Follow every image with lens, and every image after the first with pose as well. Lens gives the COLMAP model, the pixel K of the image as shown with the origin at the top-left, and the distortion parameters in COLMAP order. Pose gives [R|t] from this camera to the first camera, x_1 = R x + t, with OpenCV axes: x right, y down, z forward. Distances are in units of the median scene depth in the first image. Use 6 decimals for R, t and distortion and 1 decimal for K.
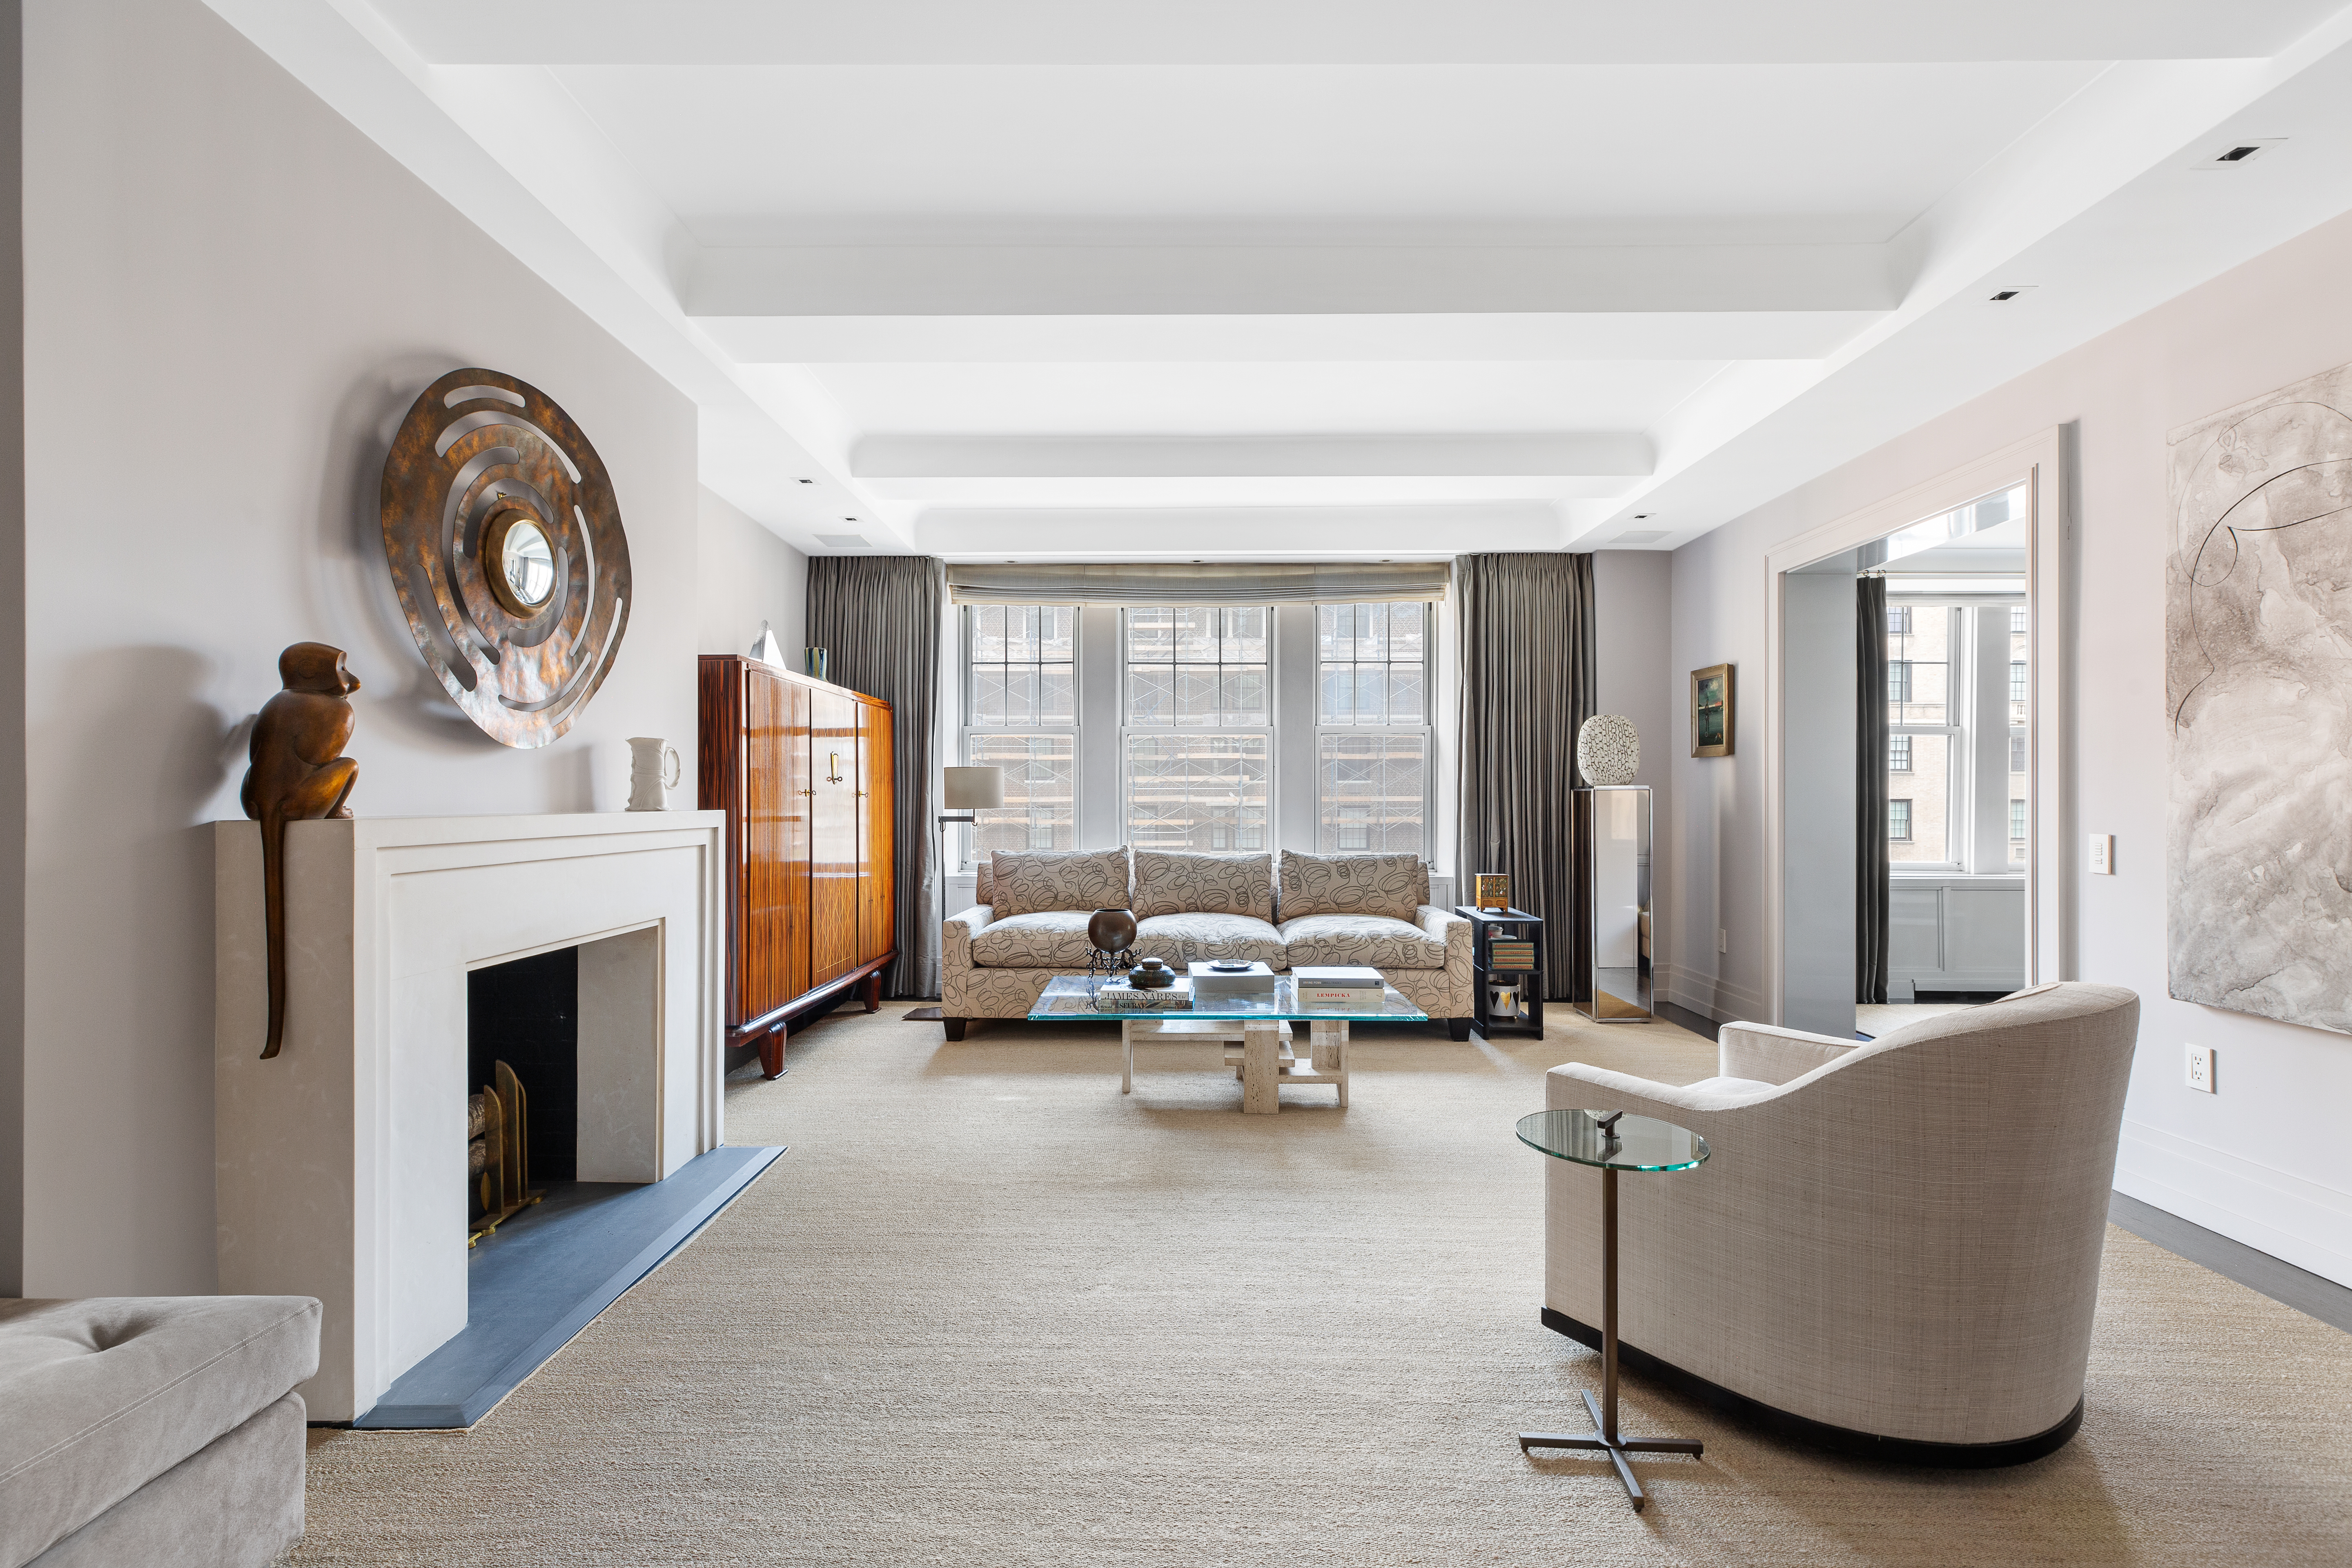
lens RADIAL K [[1070.2, 0, 1175.7], [0, 1070.2, 789.6], [0, 0, 1]] dist [0.001179, 0.000115]
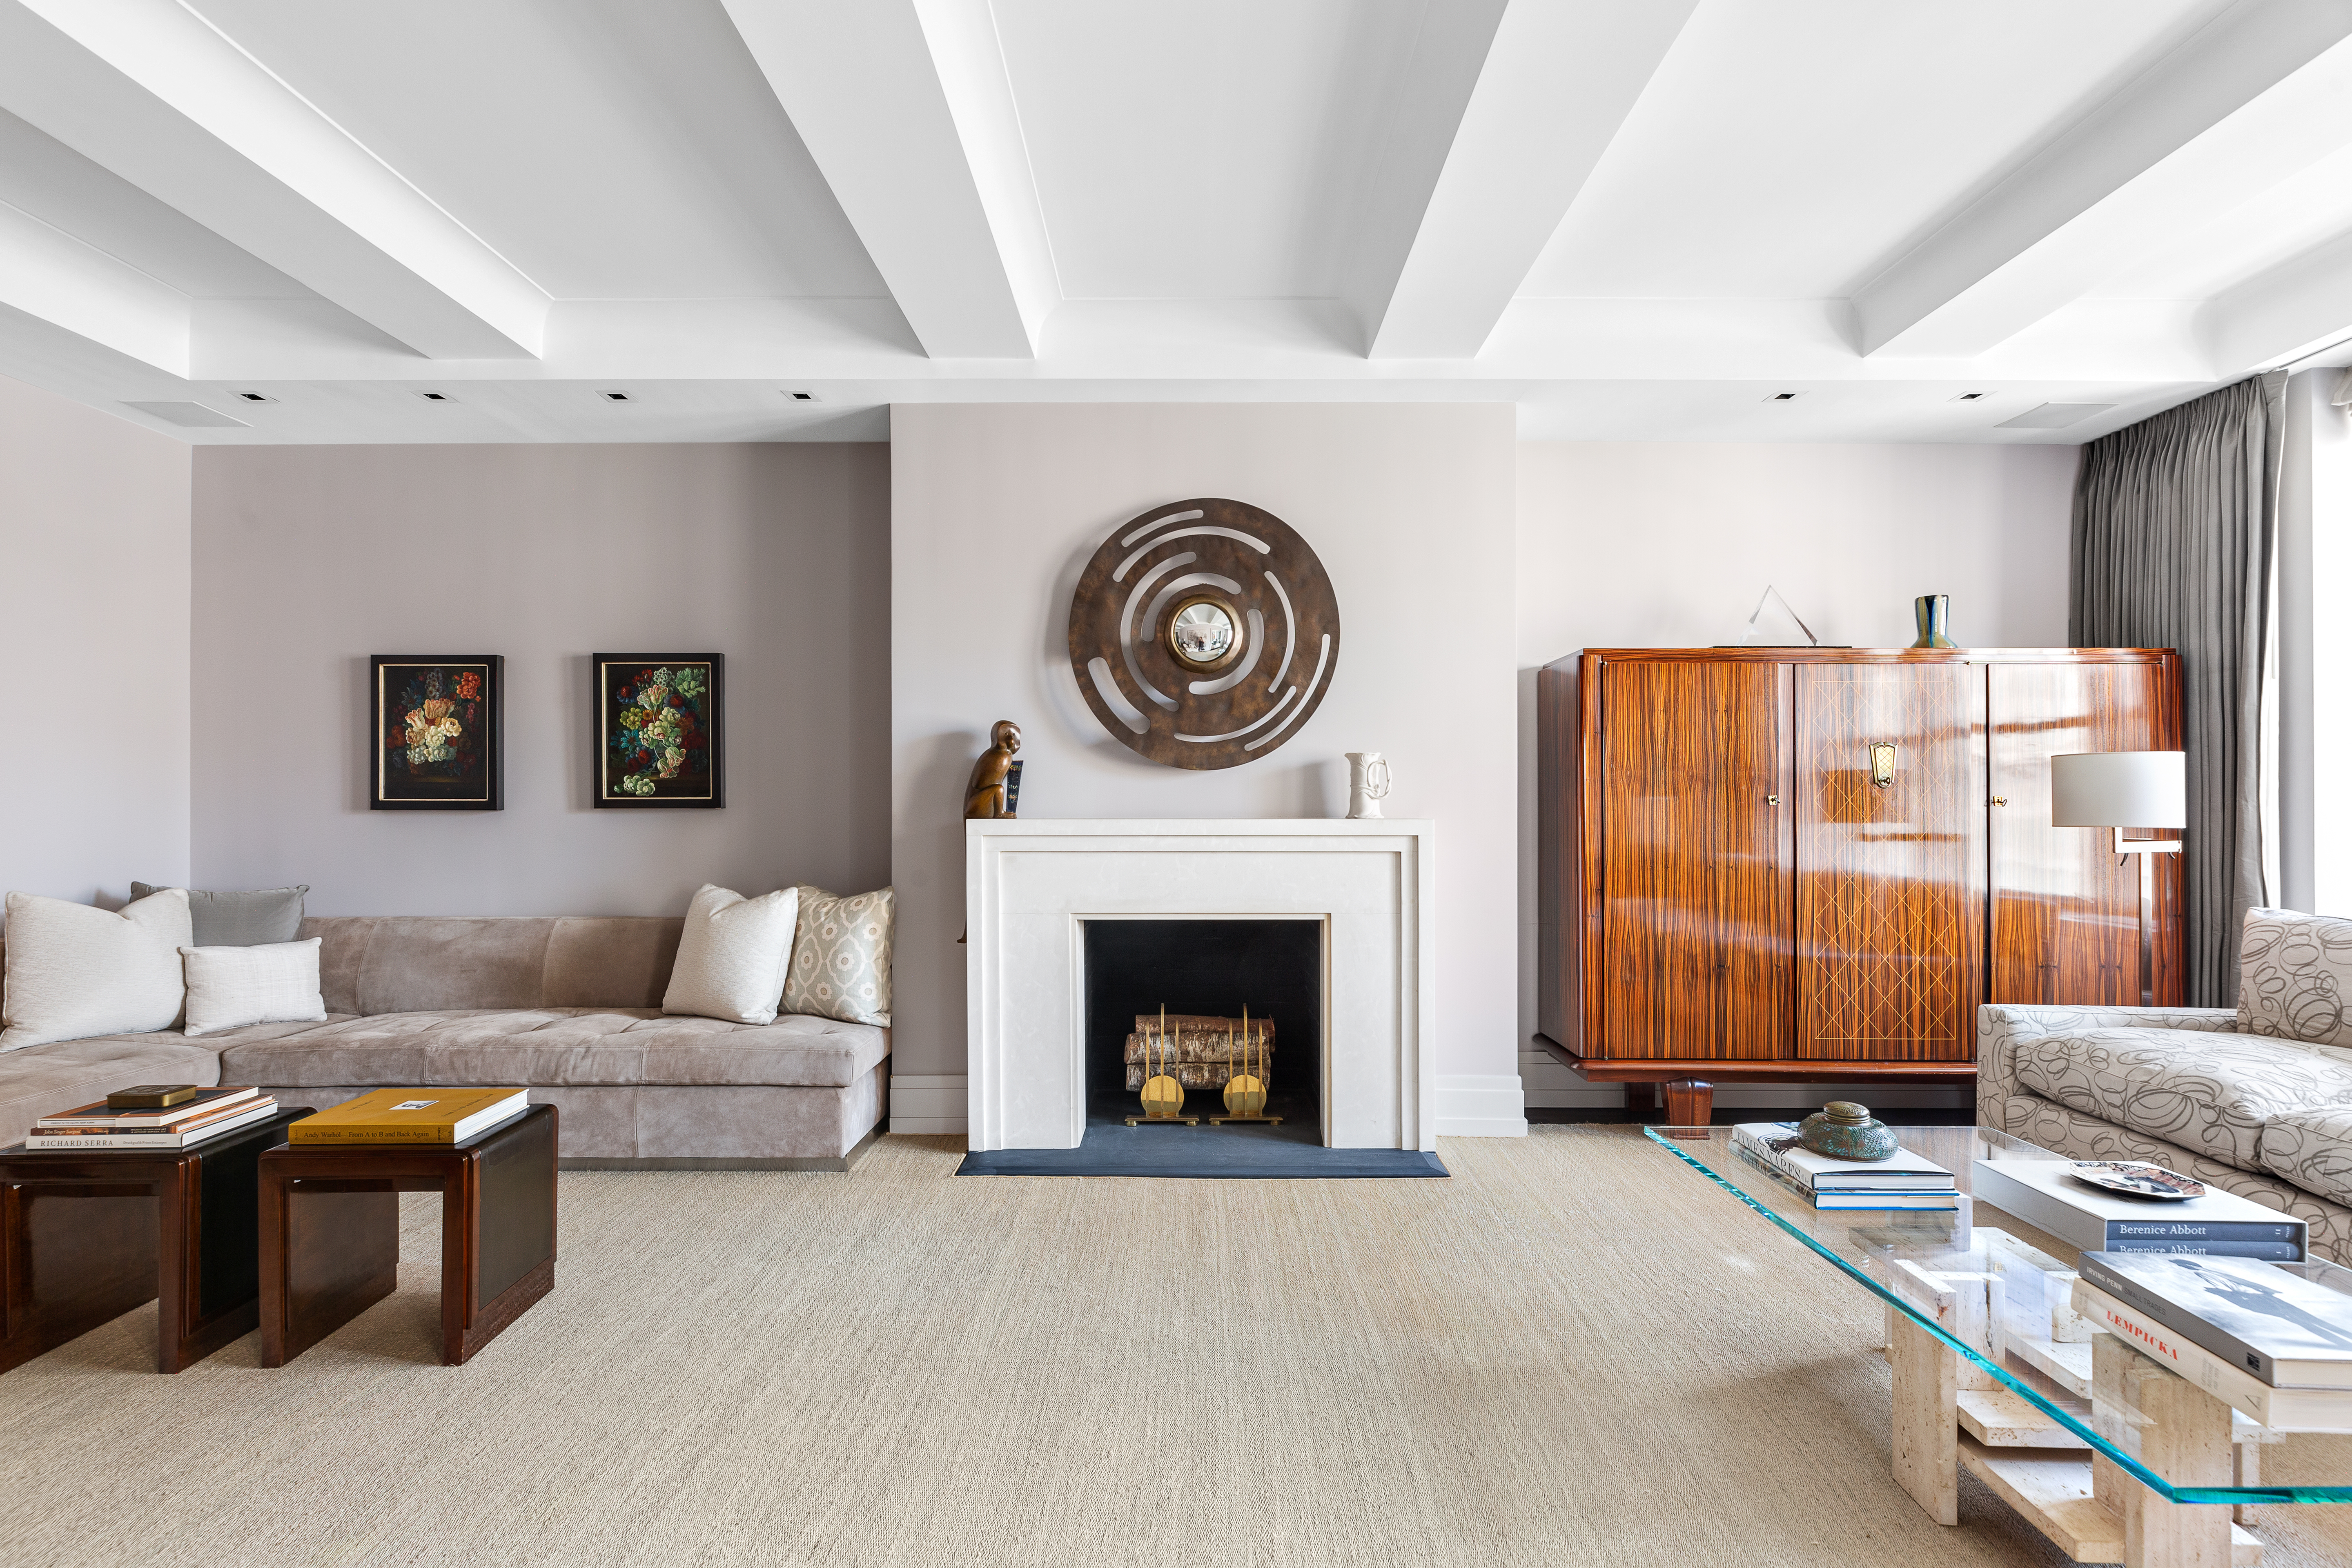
lens RADIAL K [[1116.7, 0, 1172.1], [0, 1116.7, 794.4], [0, 0, 1]] dist [-0.003803, -0.000086]
pose [[-0.013934, -0.005914, -0.999885, 0.692457], [0.007445, 0.999954, -0.006018, 0.000689], [0.999875, -0.007528, -0.013889, 0.850606]]
